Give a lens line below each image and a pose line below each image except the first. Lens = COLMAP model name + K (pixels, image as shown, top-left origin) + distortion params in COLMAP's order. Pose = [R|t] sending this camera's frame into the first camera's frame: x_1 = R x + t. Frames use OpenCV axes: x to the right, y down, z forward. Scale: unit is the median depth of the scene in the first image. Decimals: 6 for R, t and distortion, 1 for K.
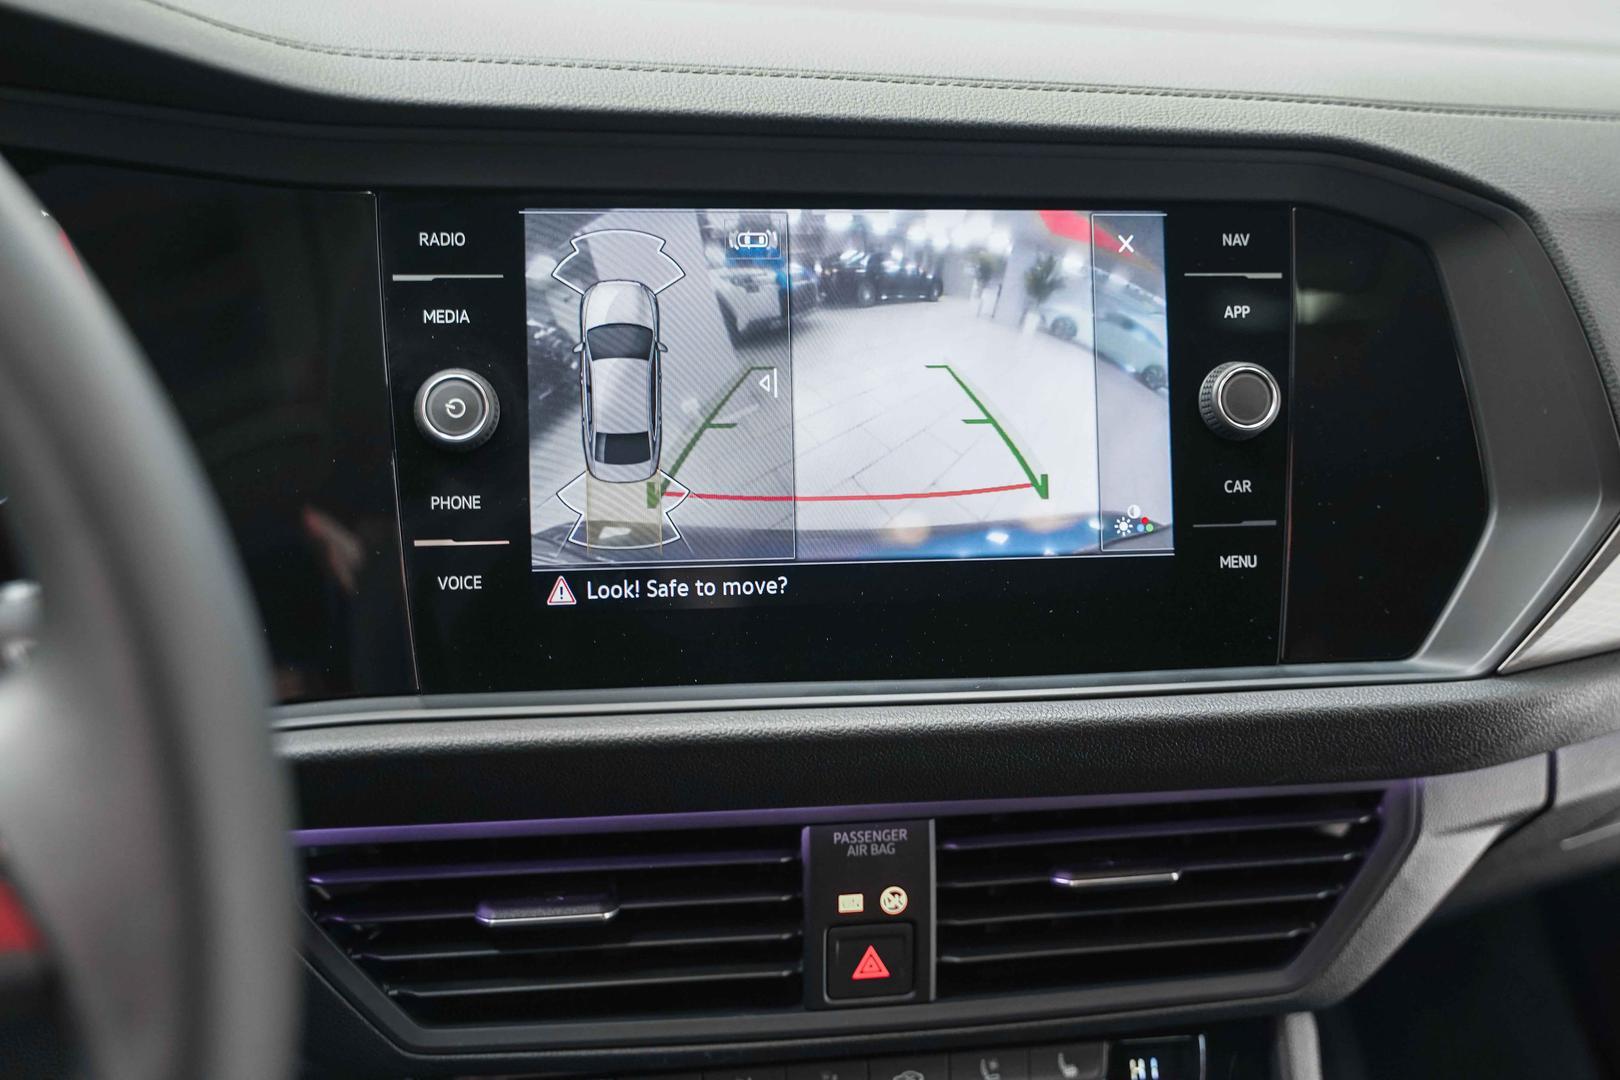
lens RADIAL K [[1778.7, 0, 815.2], [0, 1778.7, 540.2], [0, 0, 1]] dist [-0.005230, -0.007683]
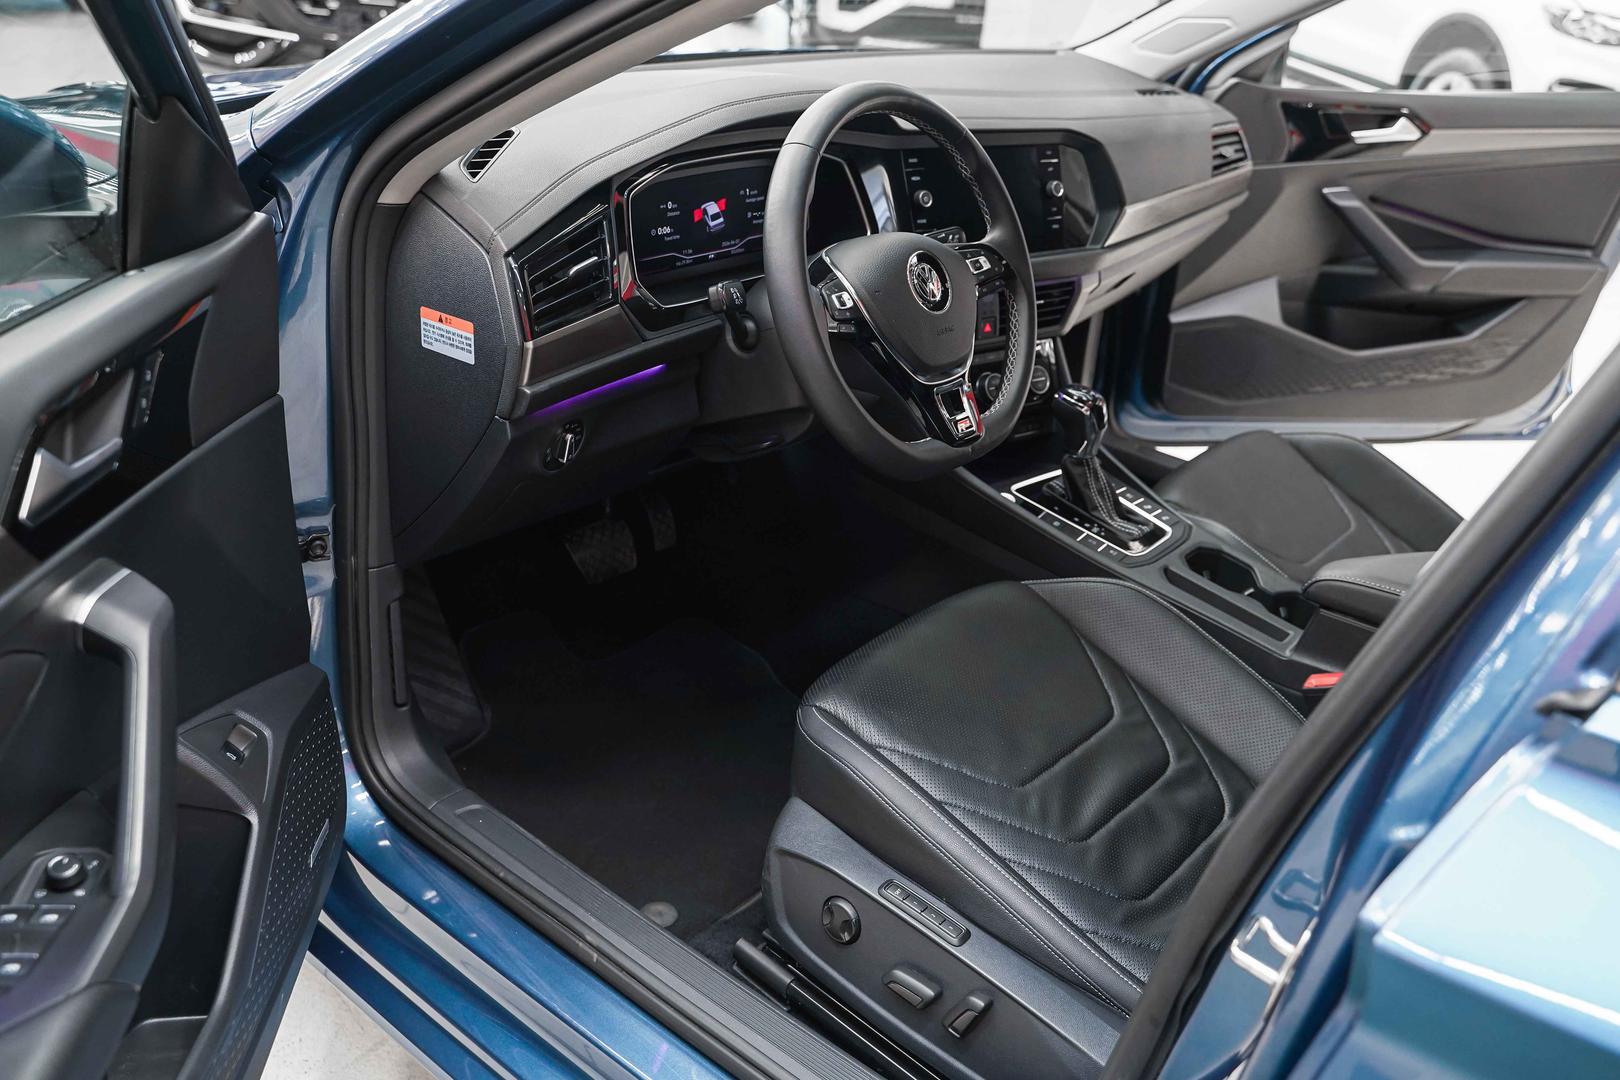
lens RADIAL K [[1297.7, 0, 817.0], [0, 1297.7, 538.6], [0, 0, 1]] dist [-0.010855, 0.001866]
pose [[0.889500, -0.165931, 0.425743, -1.812495], [0.099552, 0.979727, 0.173849, 0.154113], [-0.445959, -0.112255, 0.887986, -1.718735]]
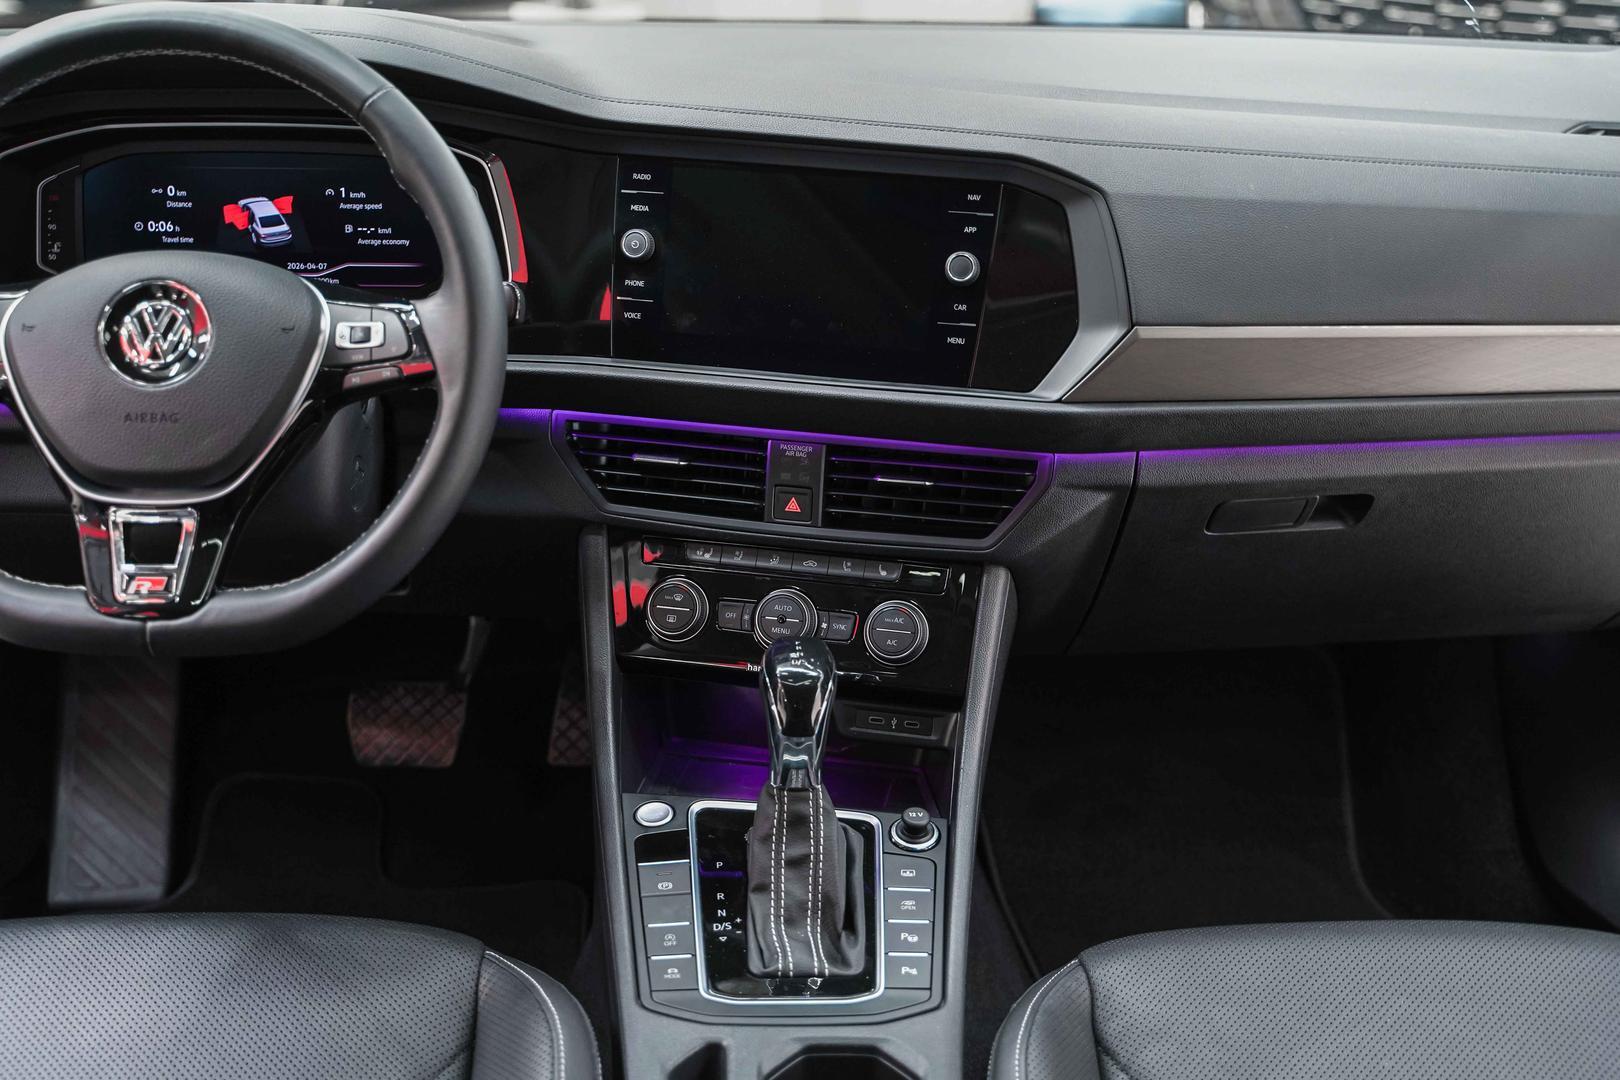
lens RADIAL K [[1958.9, 0, 809.6], [0, 1958.9, 547.5], [0, 0, 1]] dist [0.003398, -0.013028]
pose [[0.930499, 0.124061, -0.344644, 0.947948], [-0.115748, 0.992273, 0.044681, 0.181851], [0.347524, -0.001684, 0.937669, -1.384408]]
